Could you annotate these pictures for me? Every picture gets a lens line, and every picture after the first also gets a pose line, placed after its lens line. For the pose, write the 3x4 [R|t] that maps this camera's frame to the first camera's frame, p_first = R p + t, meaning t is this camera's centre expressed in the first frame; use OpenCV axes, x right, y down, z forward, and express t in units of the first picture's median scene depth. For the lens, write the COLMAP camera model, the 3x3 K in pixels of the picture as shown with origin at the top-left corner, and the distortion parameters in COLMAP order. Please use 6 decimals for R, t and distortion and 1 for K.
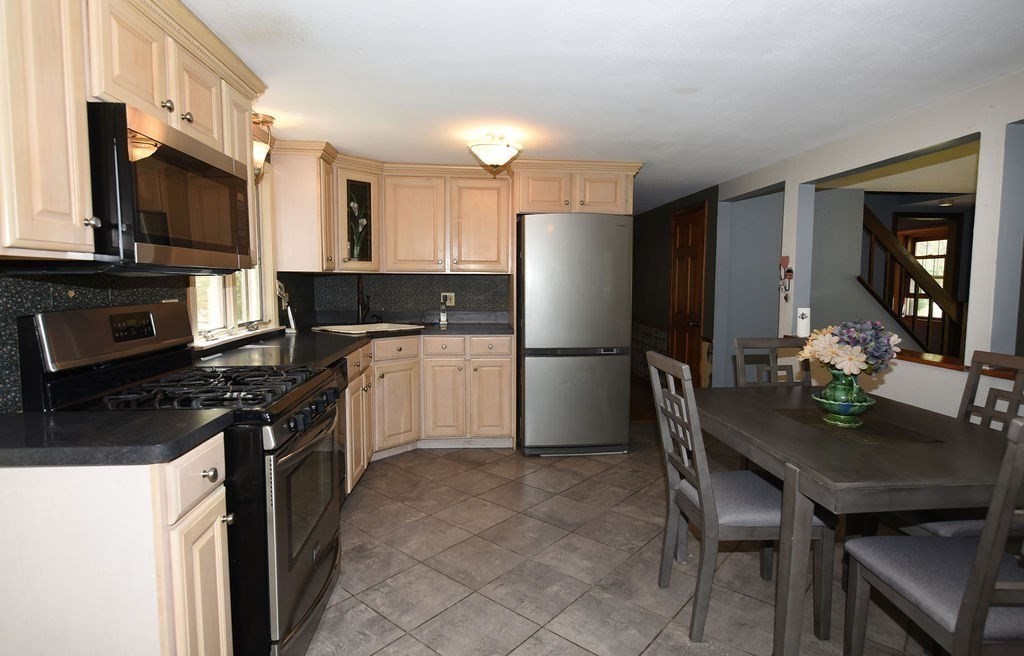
lens RADIAL K [[552.3, 0, 513.1], [0, 552.3, 327.3], [0, 0, 1]] dist [-0.000426, -0.000013]
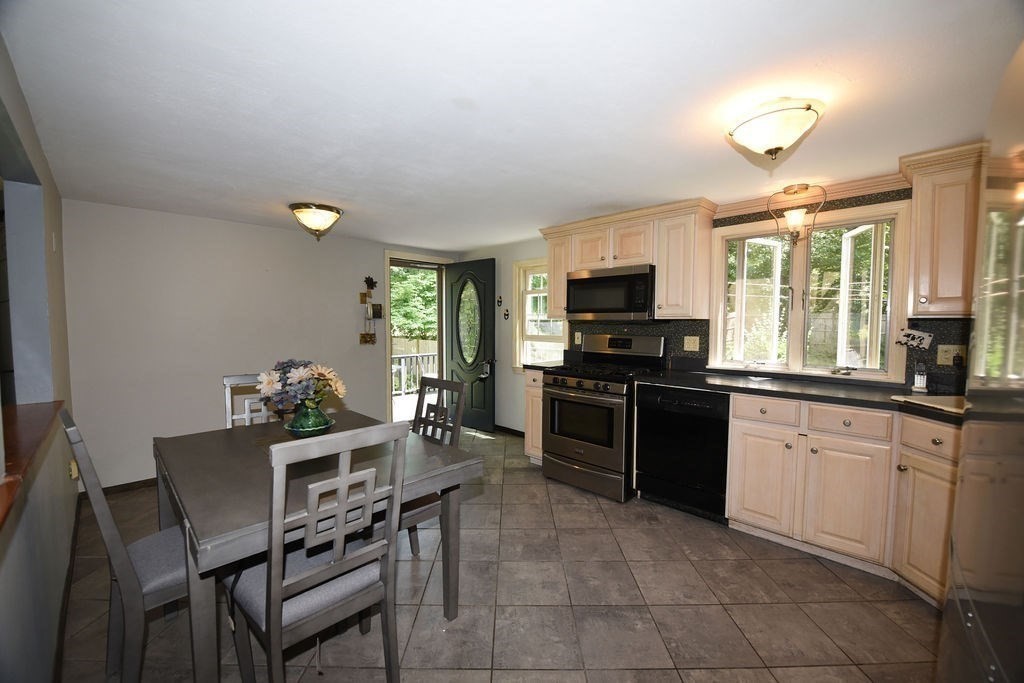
lens RADIAL K [[408.9, 0, 513.9], [0, 408.9, 341.5], [0, 0, 1]] dist [-0.016467, -0.001028]
pose [[-0.761392, 0.027802, -0.647695, 0.425349], [-0.059416, 0.991882, 0.112423, -0.090739], [0.645563, 0.124081, -0.753560, 0.988657]]
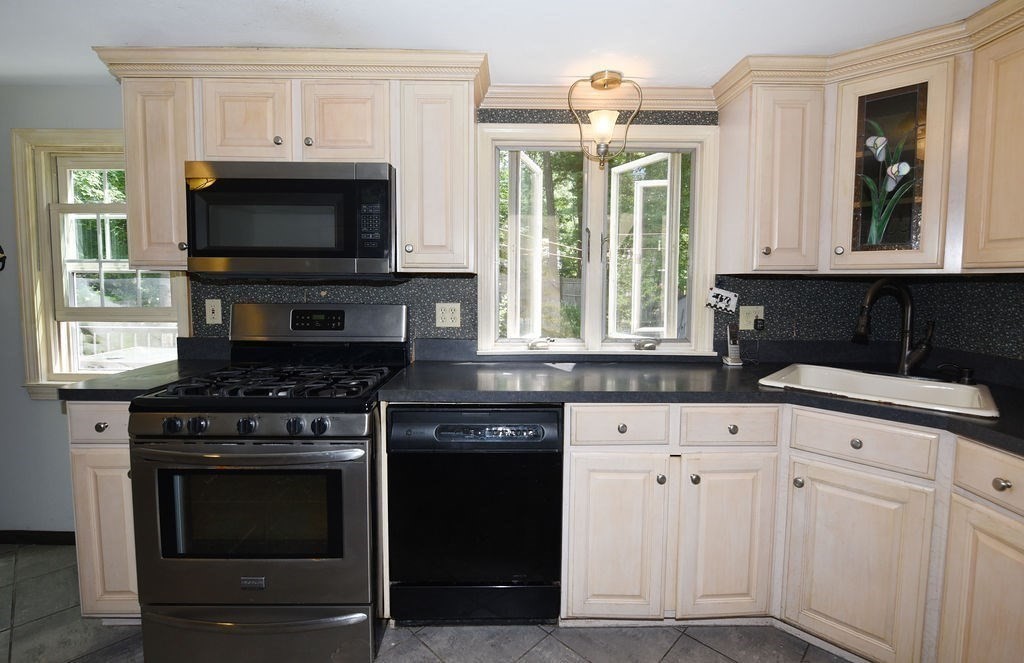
lens RADIAL K [[470.0, 0, 516.9], [0, 470.0, 313.9], [0, 0, 1]] dist [-0.018029, 0.000113]
pose [[-0.067599, 0.064808, -0.995605, 0.171921], [-0.091968, 0.993235, 0.070899, -0.063885], [0.993465, 0.096357, -0.061181, 0.716759]]
